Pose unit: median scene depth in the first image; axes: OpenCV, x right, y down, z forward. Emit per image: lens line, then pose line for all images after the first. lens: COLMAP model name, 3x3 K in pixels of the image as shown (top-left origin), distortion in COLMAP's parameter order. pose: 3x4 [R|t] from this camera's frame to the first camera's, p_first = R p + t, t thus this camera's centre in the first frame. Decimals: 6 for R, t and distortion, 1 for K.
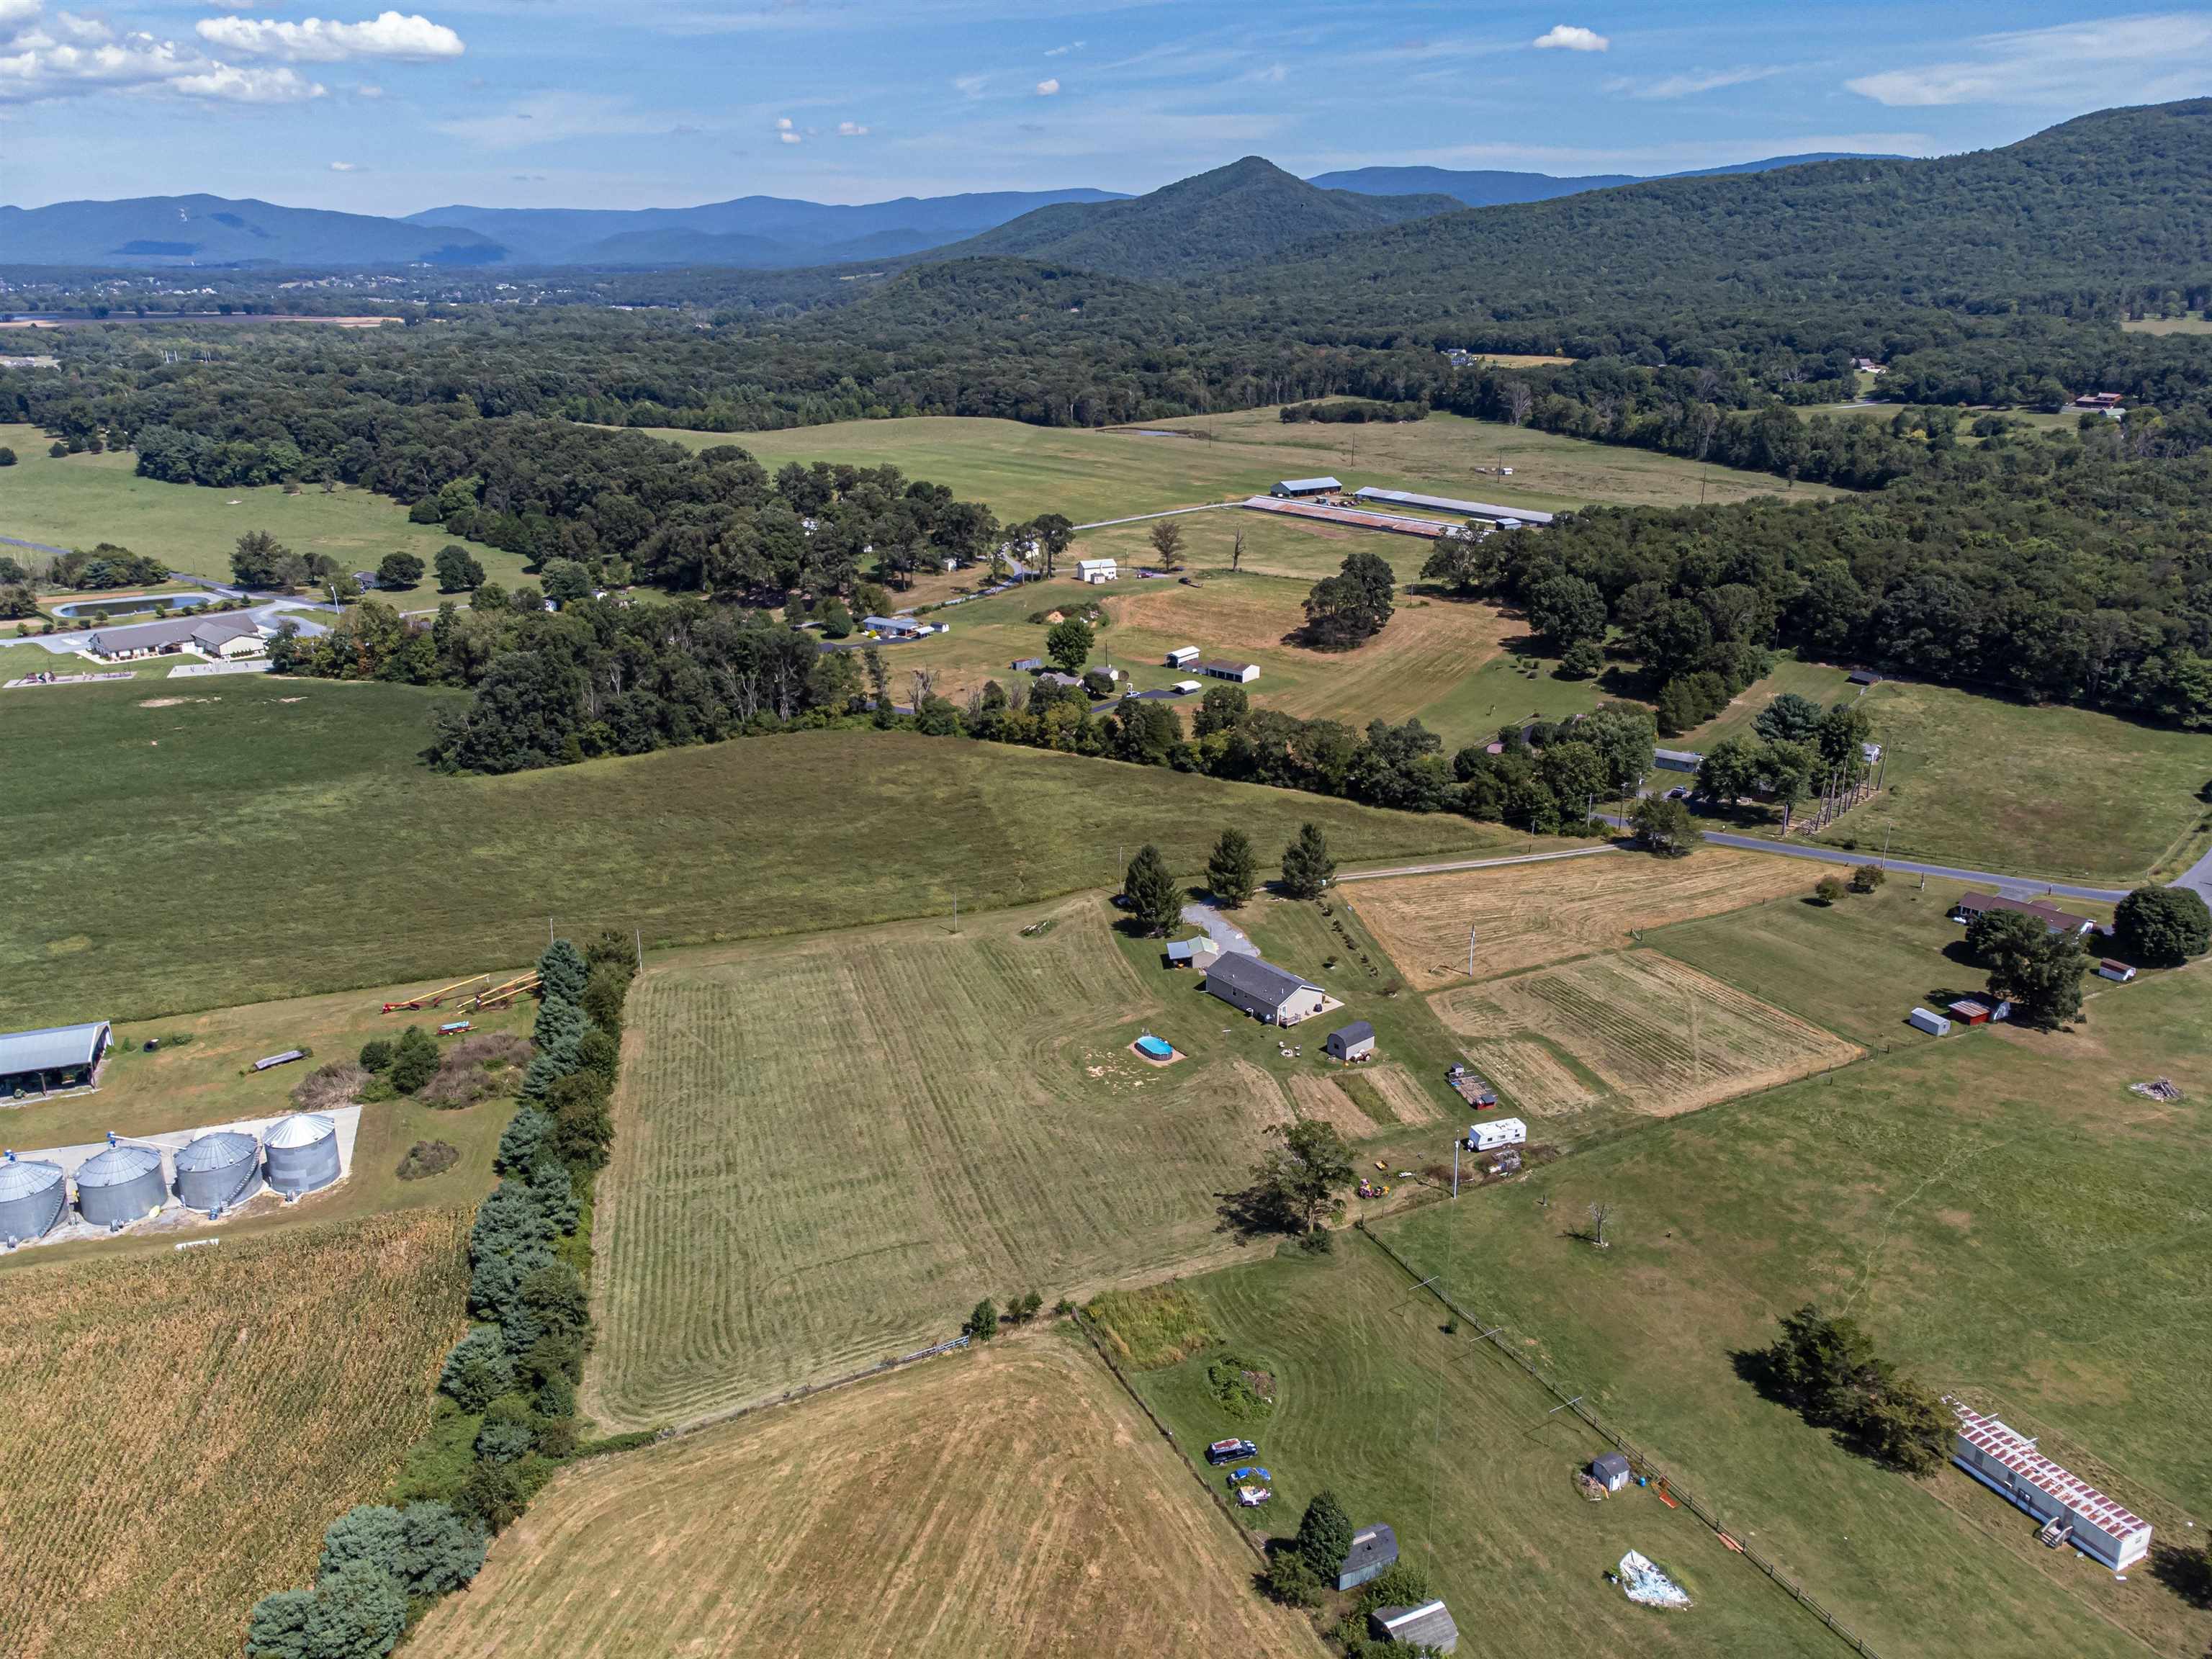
lens RADIAL K [[1638.8, 0, 1104.0], [0, 1638.8, 822.9], [0, 0, 1]] dist [0.030541, -0.021230]
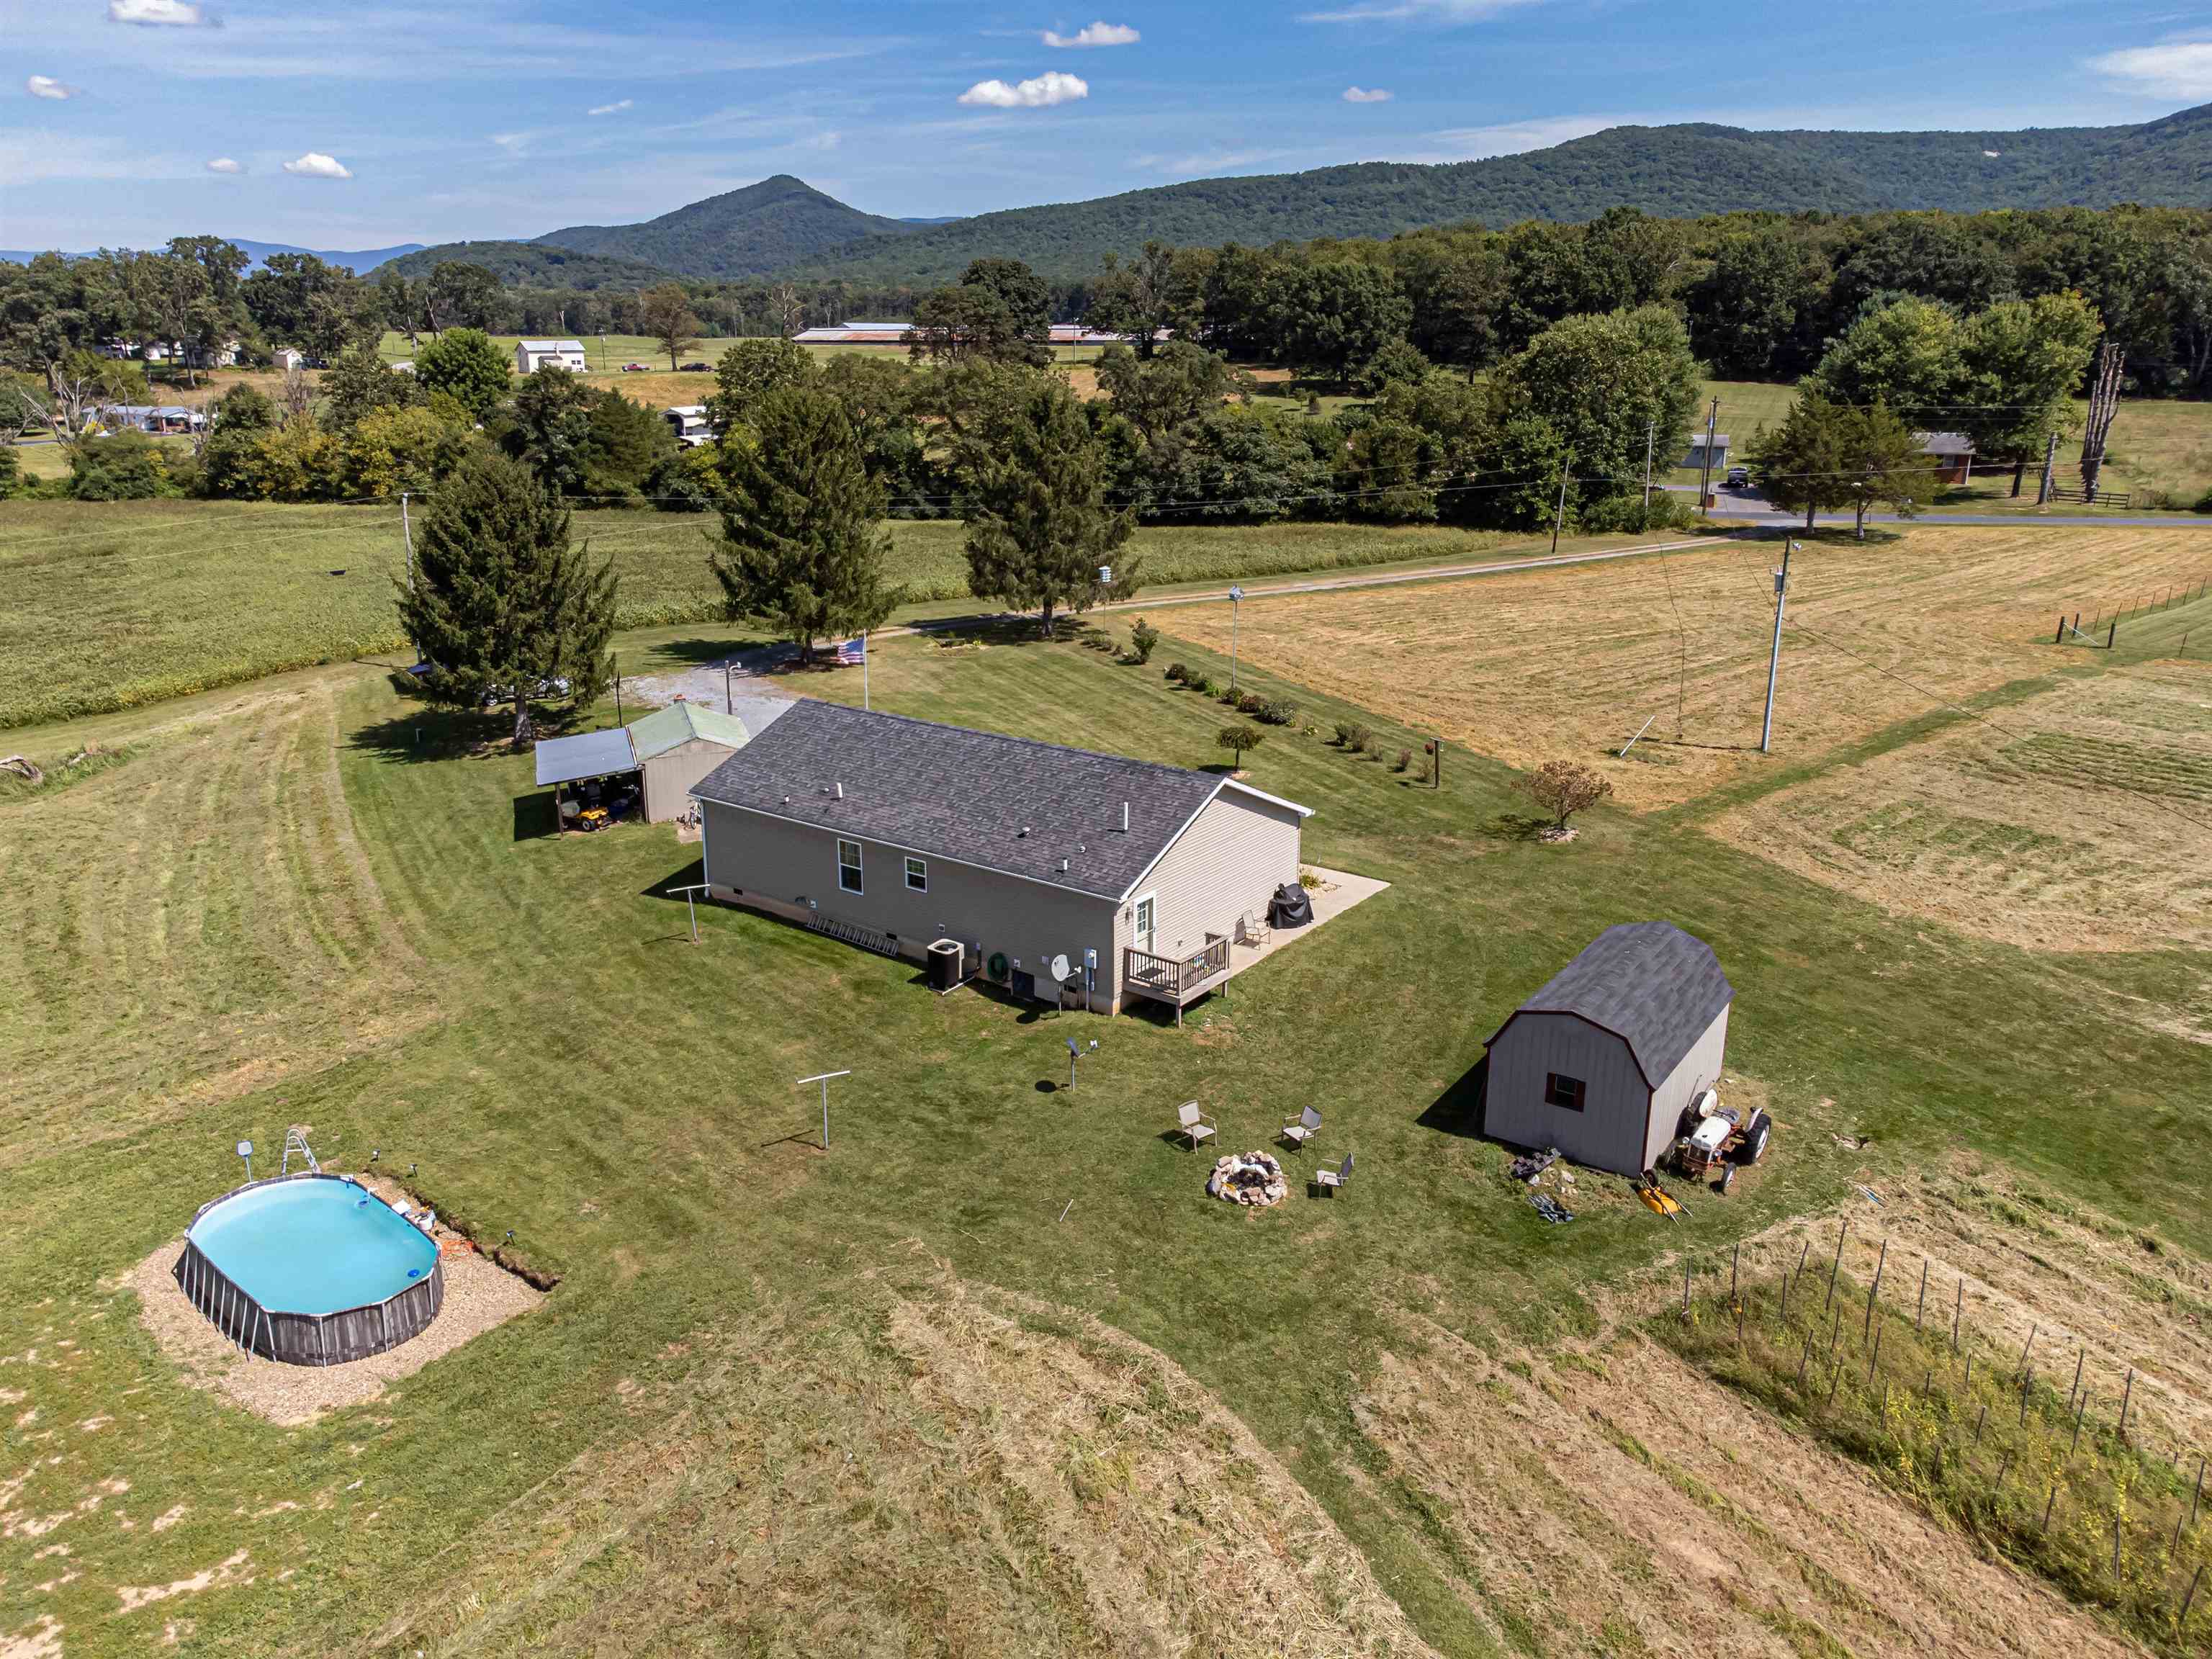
lens RADIAL K [[1638.8, 0, 1112.2], [0, 1638.8, 829.6], [0, 0, 1]] dist [0.030541, -0.021230]
pose [[0.964227, -0.077333, 0.253545, 0.047387], [0.084375, 0.996289, -0.017004, 0.080456], [-0.251289, 0.037789, 0.967174, 0.624941]]
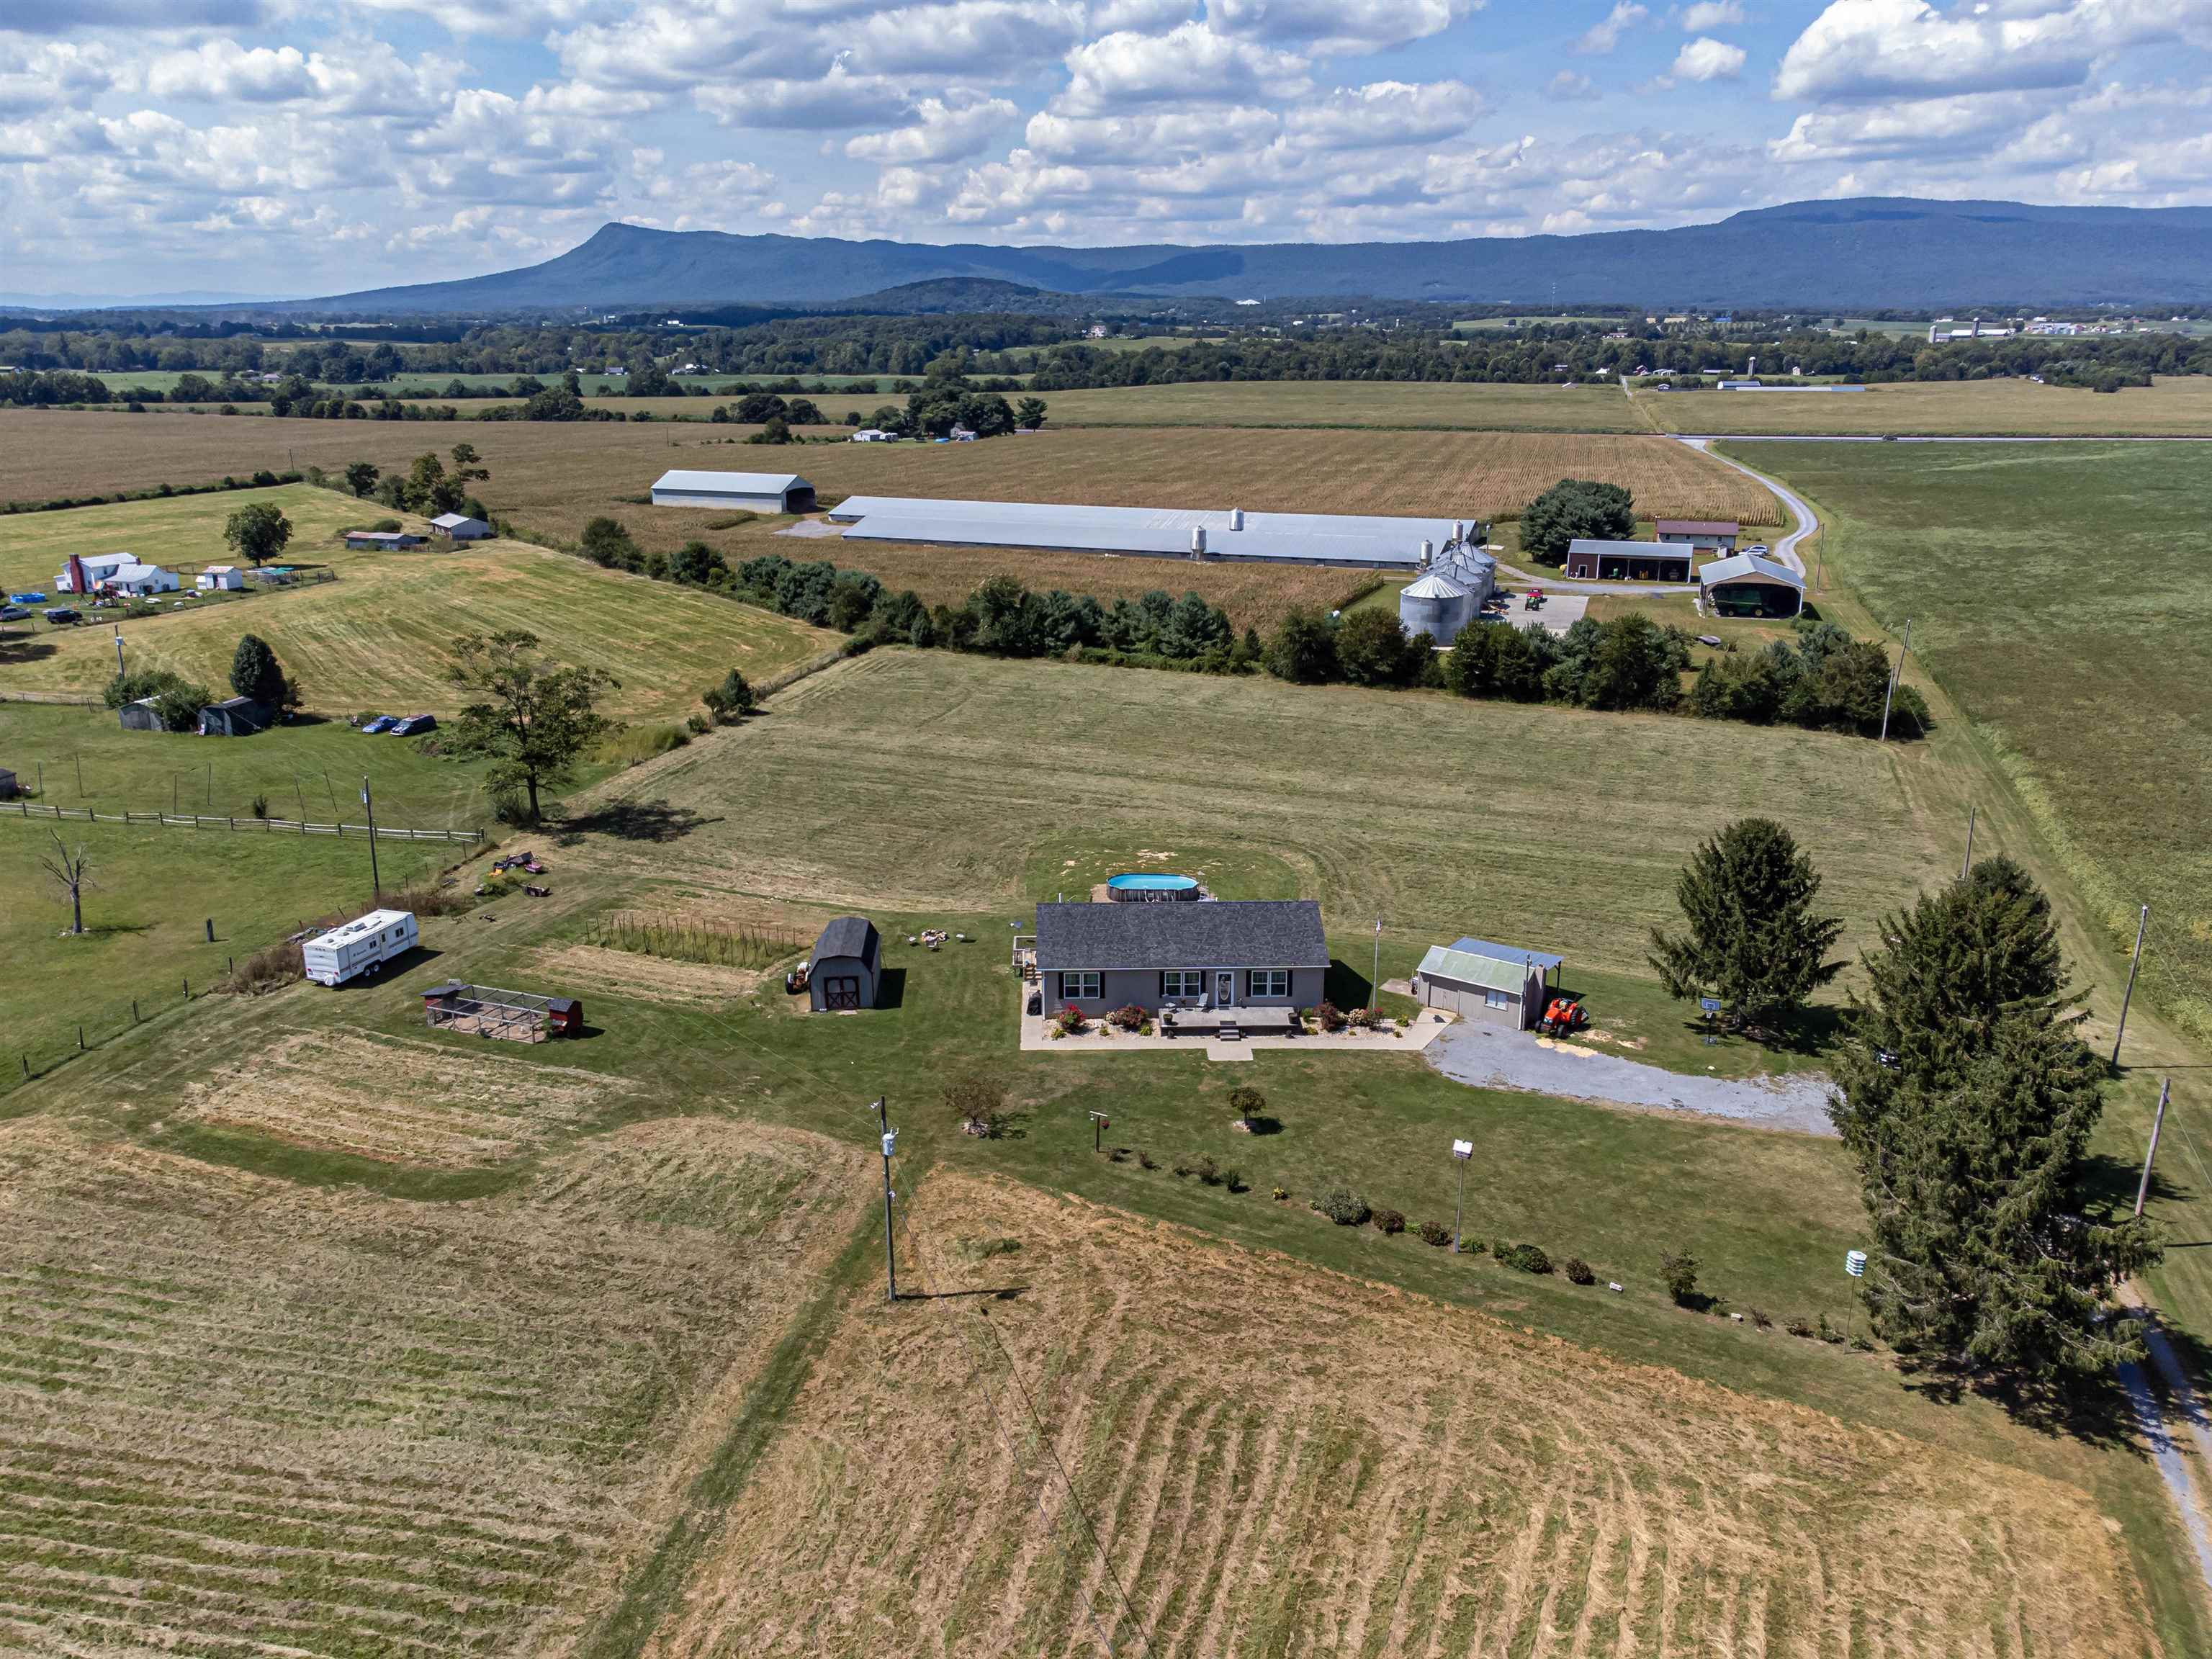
lens RADIAL K [[1638.8, 0, 1103.8], [0, 1638.8, 806.4], [0, 0, 1]] dist [0.030541, -0.021230]
pose [[-0.594858, 0.231439, -0.769792, 0.305605], [-0.255017, 0.853847, 0.453775, -0.075941], [0.762306, 0.466242, -0.448896, 0.884015]]
